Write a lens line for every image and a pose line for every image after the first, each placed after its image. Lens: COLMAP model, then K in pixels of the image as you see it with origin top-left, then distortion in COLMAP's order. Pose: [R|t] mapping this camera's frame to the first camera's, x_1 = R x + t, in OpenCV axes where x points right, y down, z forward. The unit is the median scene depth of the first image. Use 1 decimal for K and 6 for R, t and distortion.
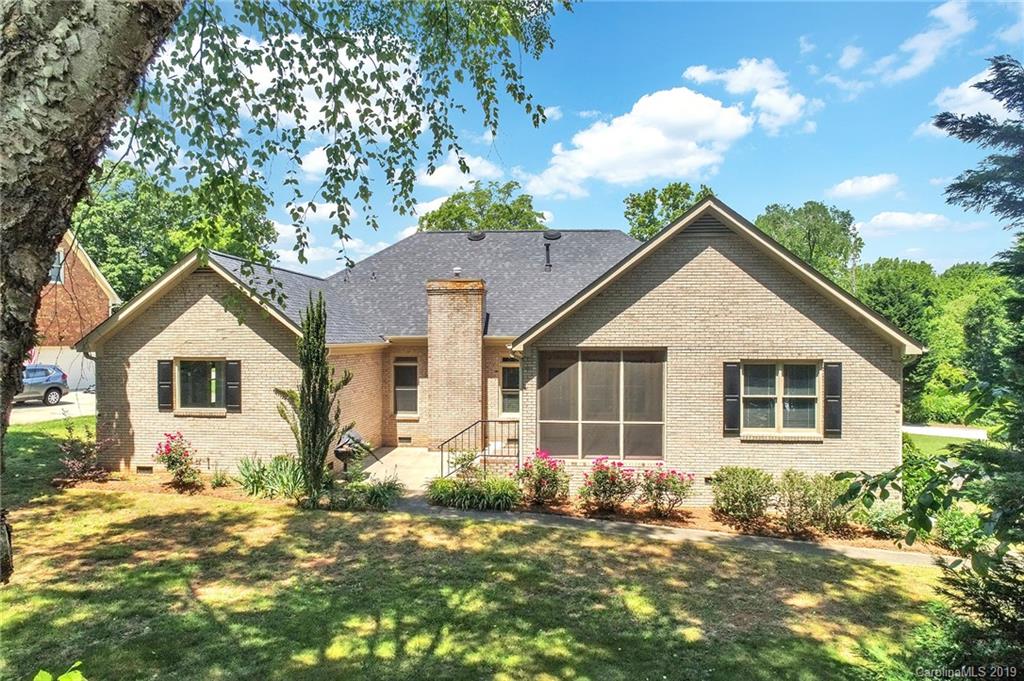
lens RADIAL K [[687.0, 0, 512.0], [0, 687.0, 340.5], [0, 0, 1]] dist [-0.004597, -0.000486]
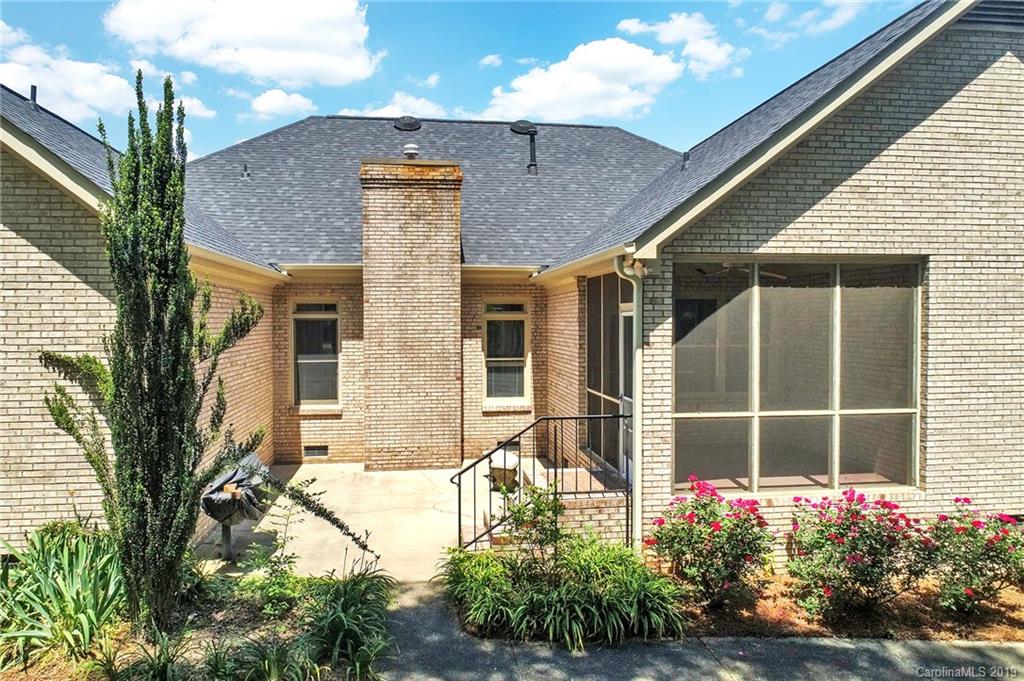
lens RADIAL K [[699.5, 0, 498.0], [0, 699.5, 337.0], [0, 0, 1]] dist [-0.000126, 0.000137]
pose [[0.979039, -0.008609, 0.203490, -0.174010], [0.004067, 0.999733, 0.022727, 0.053940], [-0.203631, -0.021423, 0.978813, 0.565283]]
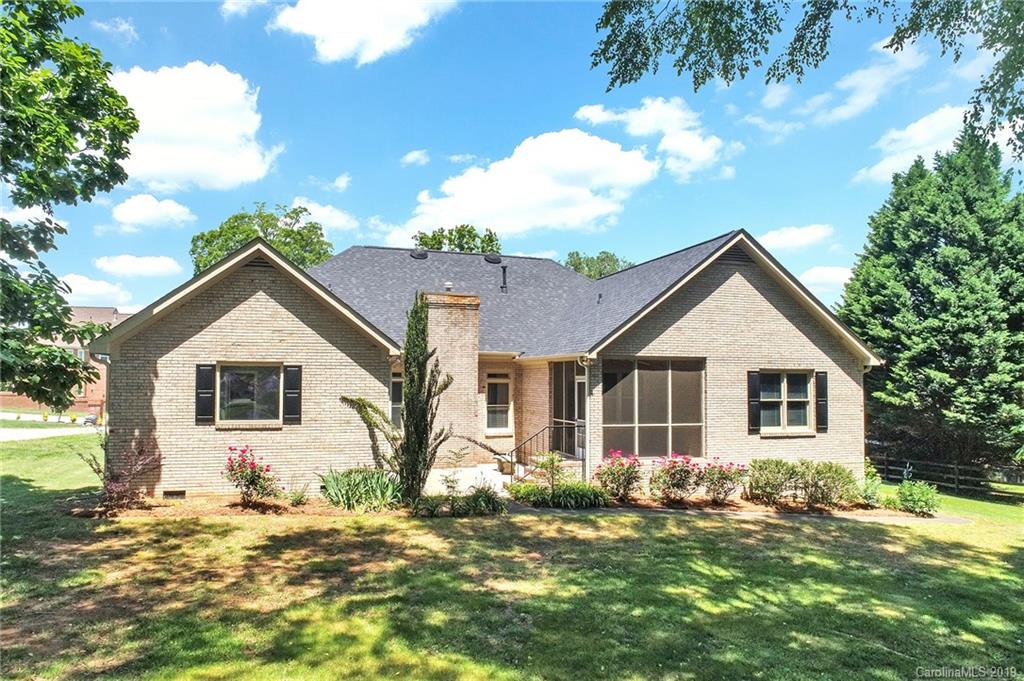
lens RADIAL K [[693.8, 0, 523.6], [0, 693.8, 360.2], [0, 0, 1]] dist [-0.001817, -0.001163]
pose [[0.921730, 0.015963, 0.387504, -0.496304], [-0.003742, 0.999472, -0.032270, 0.051809], [-0.387814, 0.028295, 0.921303, 0.051520]]
